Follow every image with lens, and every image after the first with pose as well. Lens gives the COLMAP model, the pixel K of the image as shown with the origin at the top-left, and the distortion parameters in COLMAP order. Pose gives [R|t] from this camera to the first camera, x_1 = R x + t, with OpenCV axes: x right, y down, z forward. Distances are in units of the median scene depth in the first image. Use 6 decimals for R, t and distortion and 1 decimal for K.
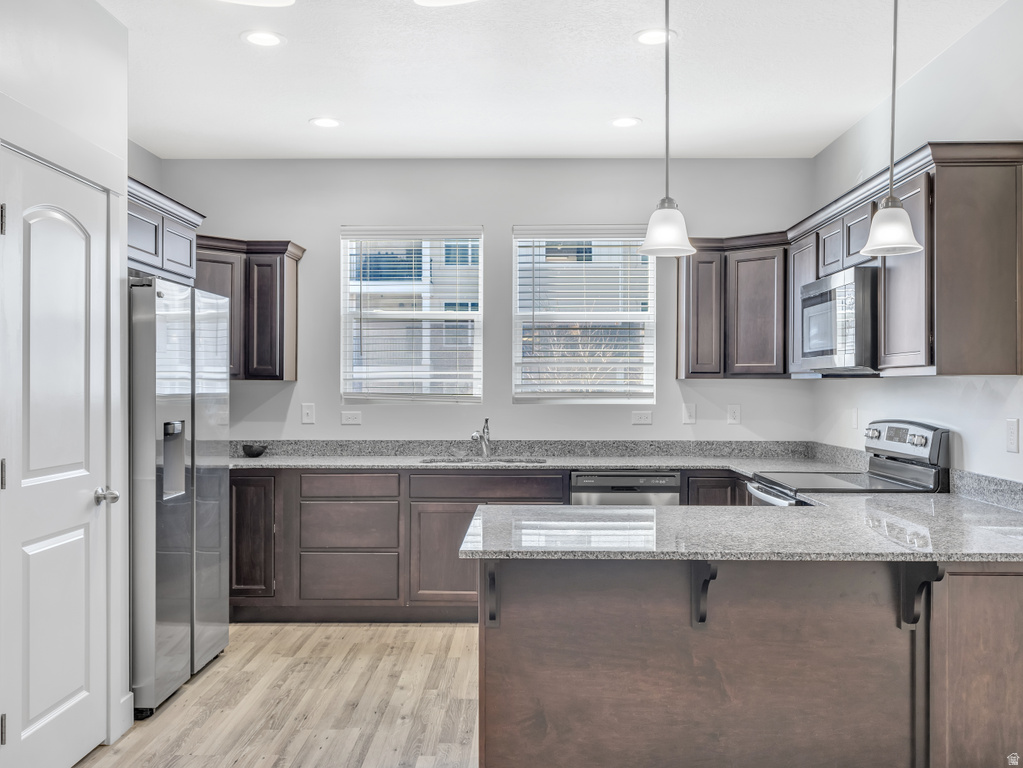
lens RADIAL K [[931.4, 0, 511.5], [0, 931.4, 384.0], [0, 0, 1]] dist [-0.005340, -0.008772]
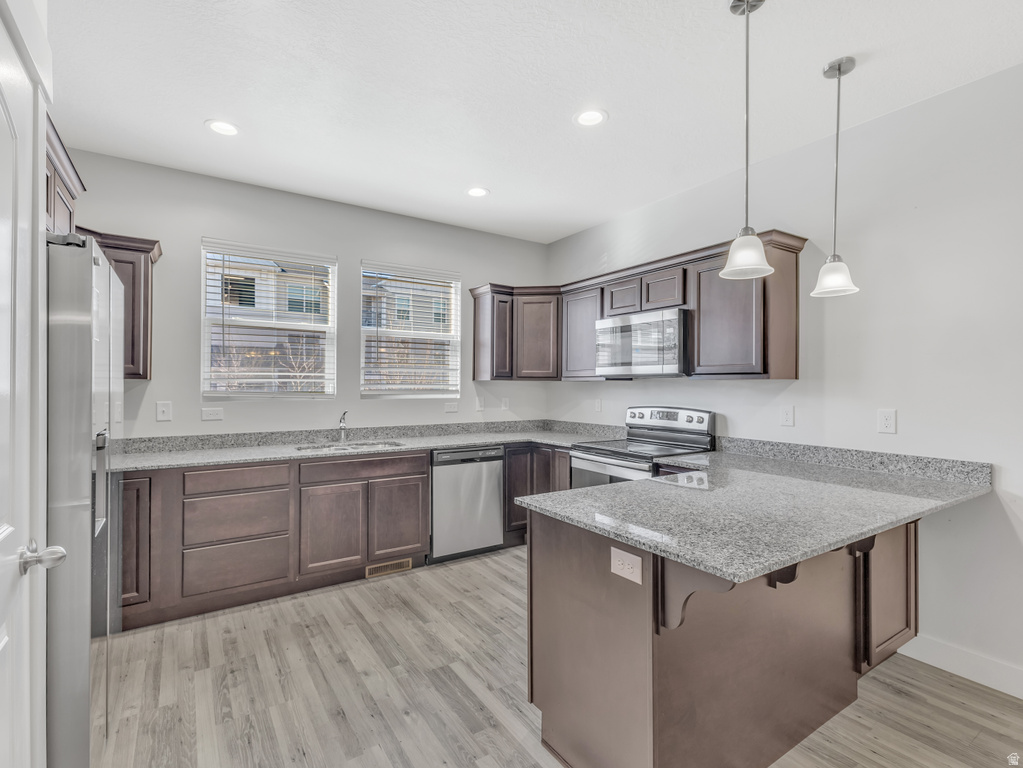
lens RADIAL K [[500.8, 0, 518.4], [0, 500.8, 384.1], [0, 0, 1]] dist [0.003087, -0.000789]
pose [[0.822347, 0.002451, 0.568981, -0.238314], [-0.002998, 0.999996, 0.000025, 0.000076], [-0.568979, -0.001726, 0.822350, 0.350276]]
